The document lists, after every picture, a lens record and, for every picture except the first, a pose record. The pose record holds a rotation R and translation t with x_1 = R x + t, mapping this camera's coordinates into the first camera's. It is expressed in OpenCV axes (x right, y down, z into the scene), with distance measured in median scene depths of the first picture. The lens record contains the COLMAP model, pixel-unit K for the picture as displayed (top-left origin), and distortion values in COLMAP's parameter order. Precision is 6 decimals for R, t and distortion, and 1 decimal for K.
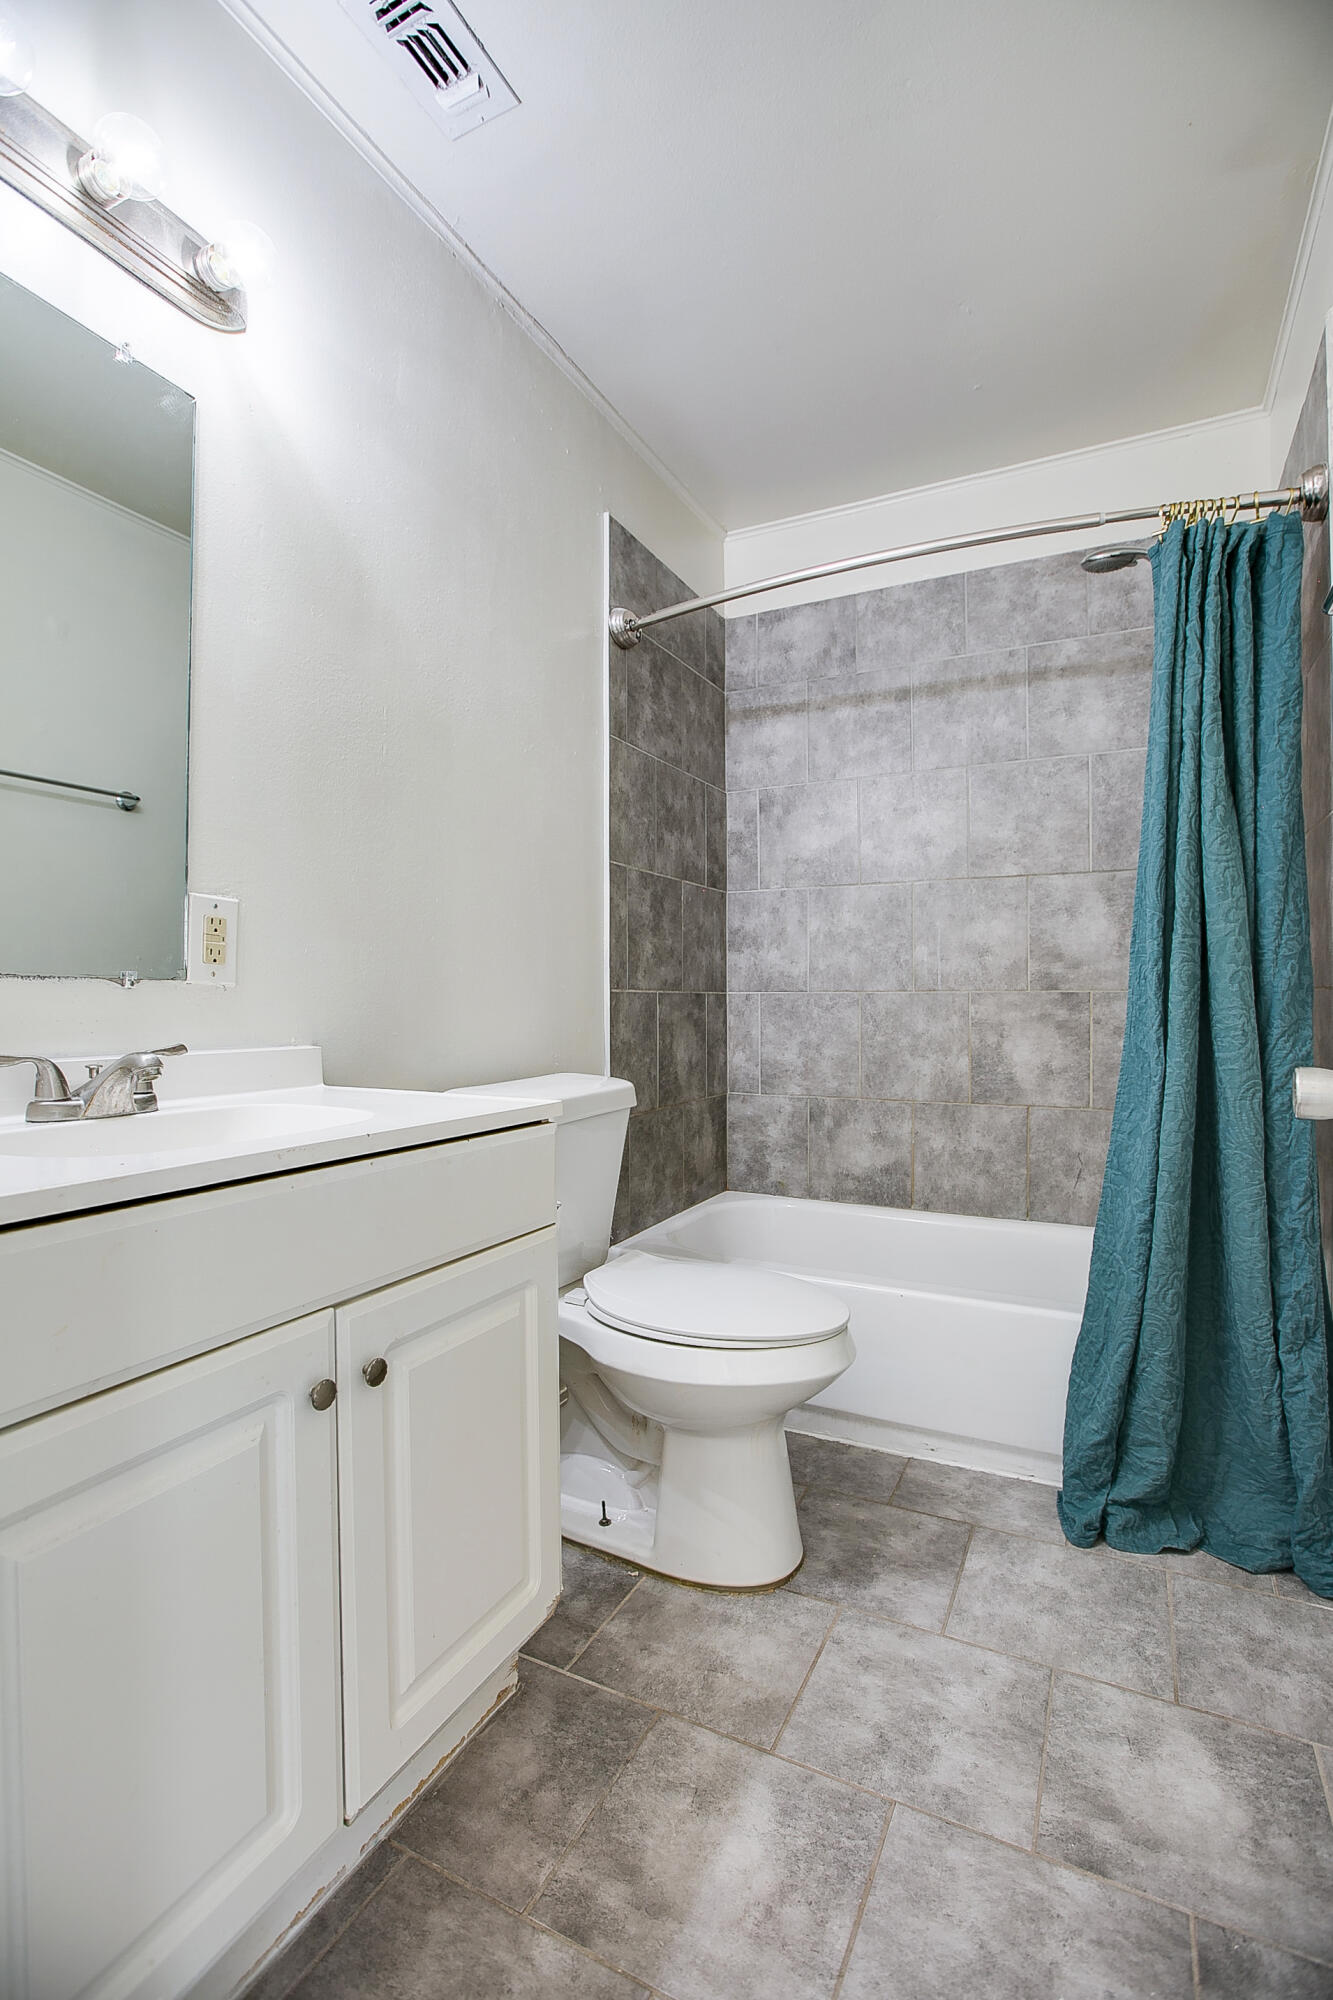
lens RADIAL K [[958.8, 0, 666.5], [0, 958.8, 1000.0], [0, 0, 1]] dist [-0.084791, 0.057431]
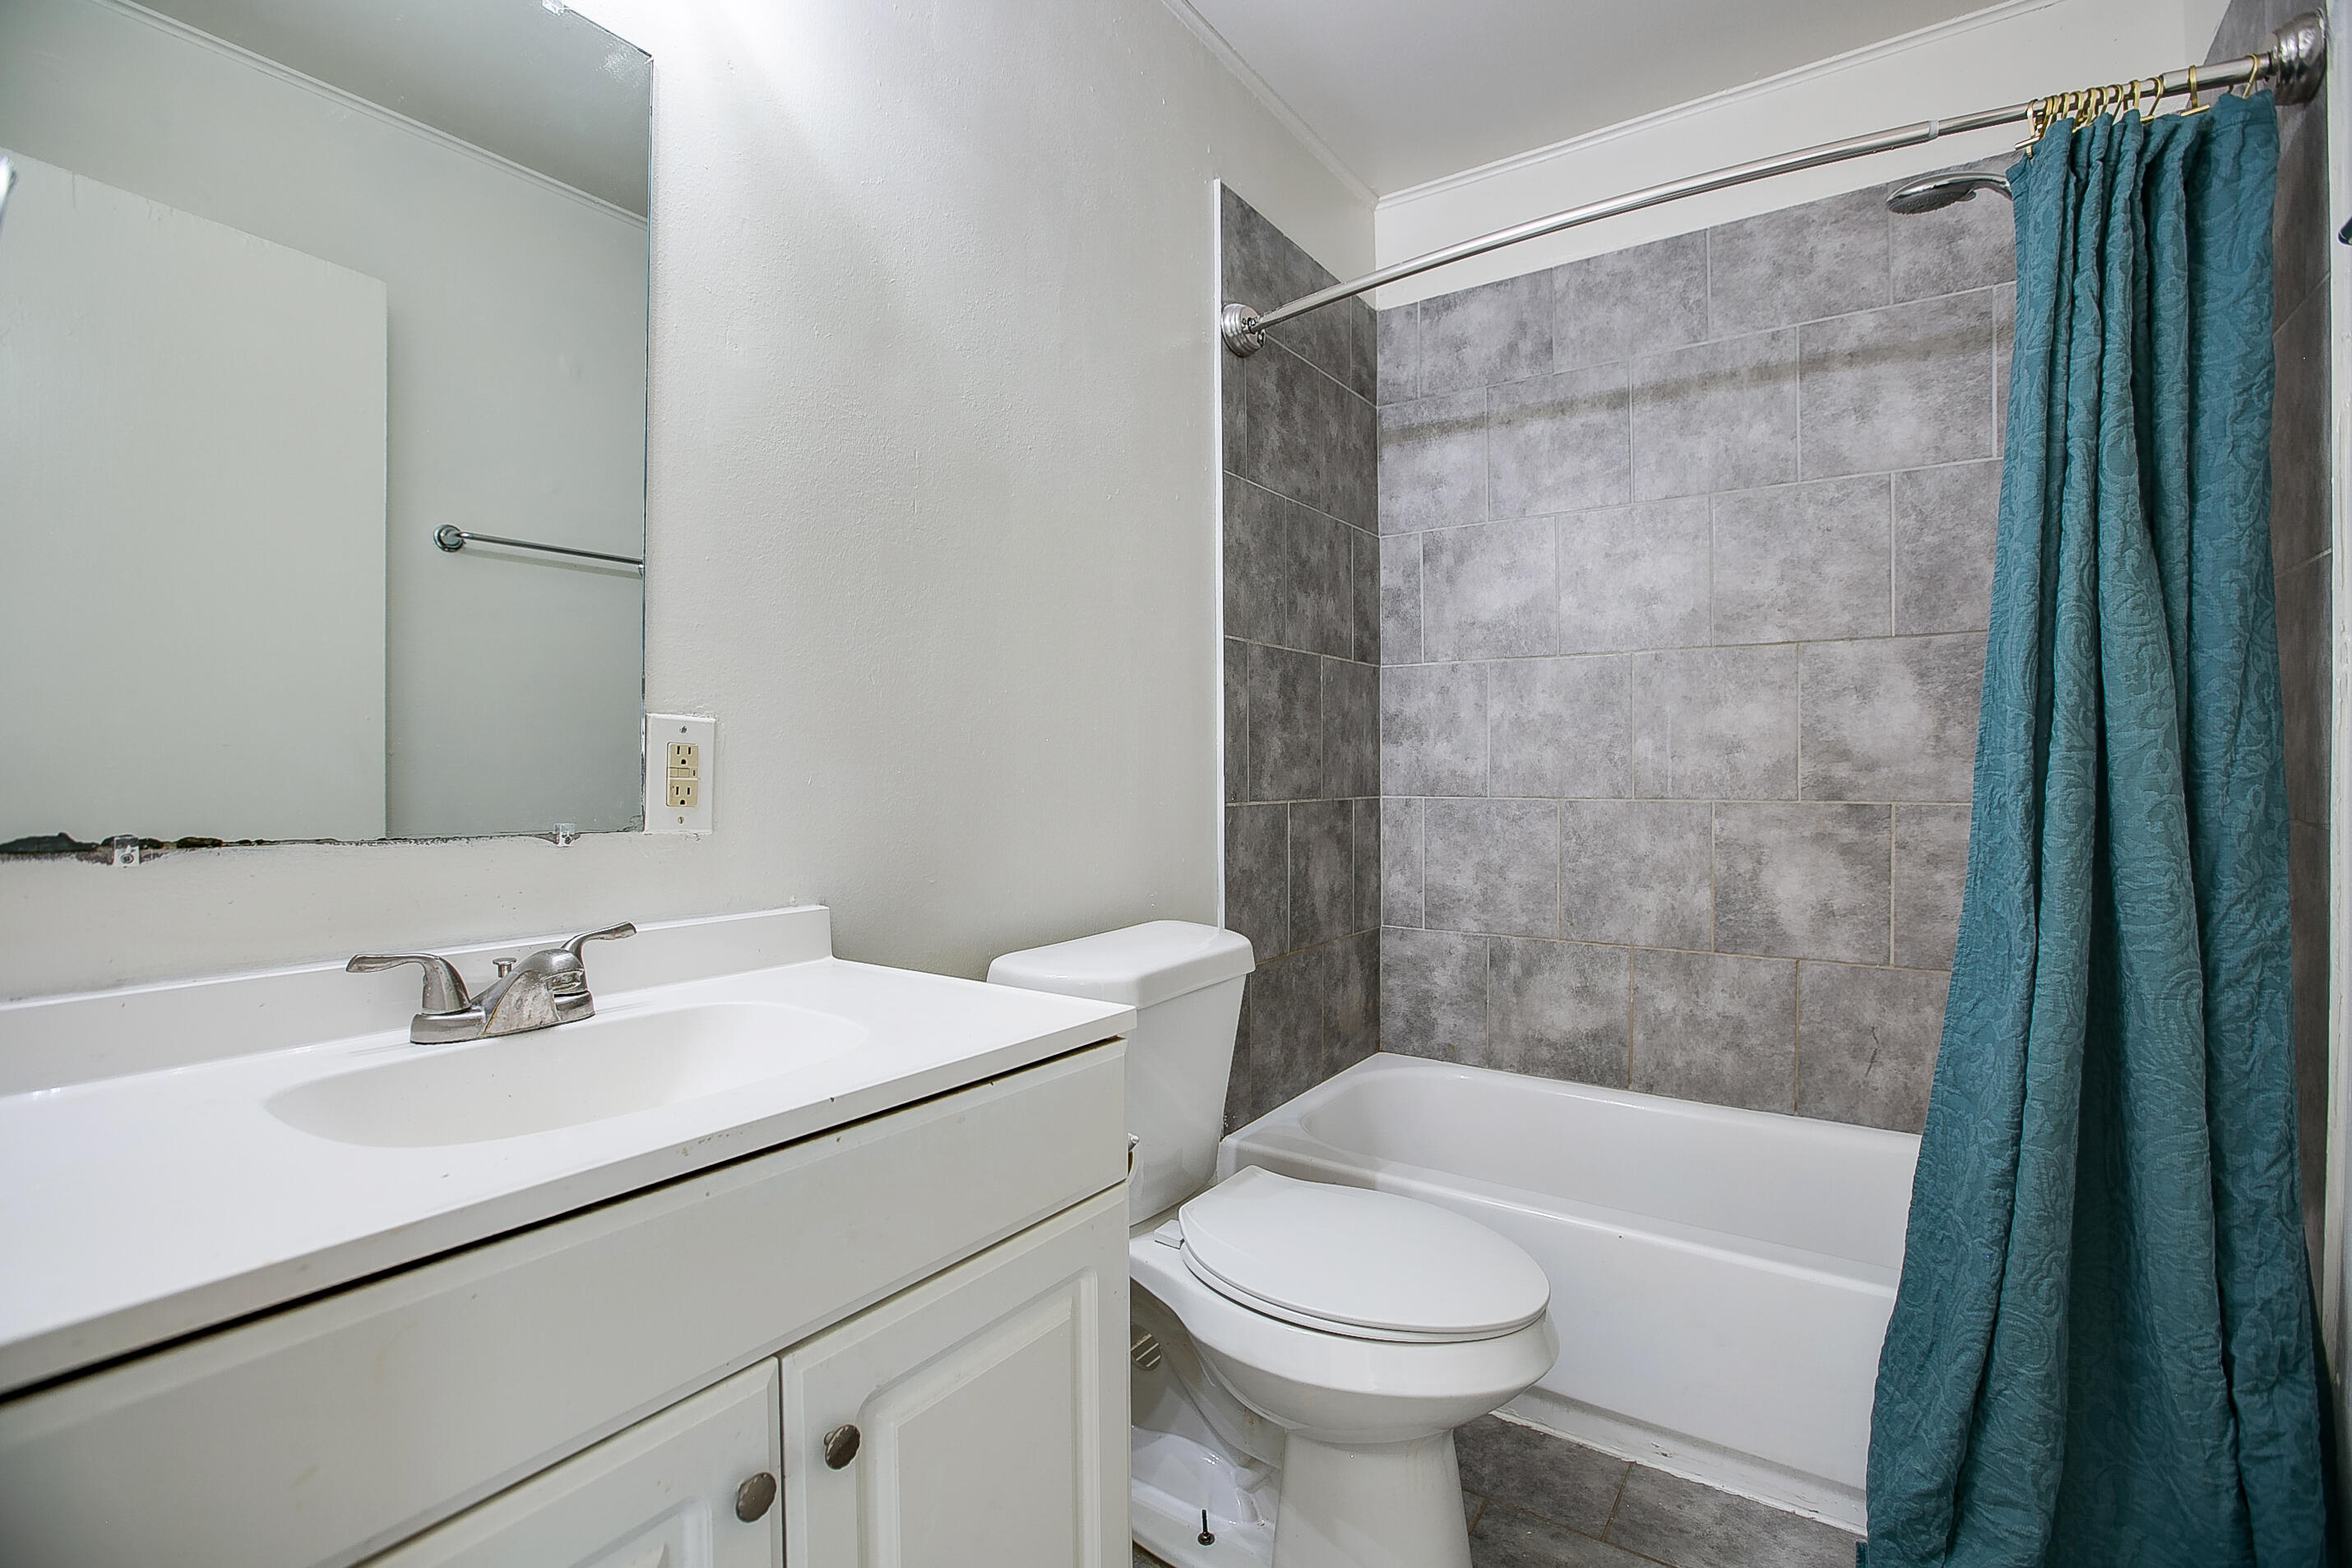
lens RADIAL K [[1078.6, 0, 1161.0], [0, 1078.6, 766.3], [0, 0, 1]] dist [-0.055710, 0.018320]
pose [[0.989731, -0.001223, -0.142934, 0.013672], [0.002855, 0.999933, 0.011214, -0.048760], [0.142911, -0.011507, 0.989669, 0.129710]]
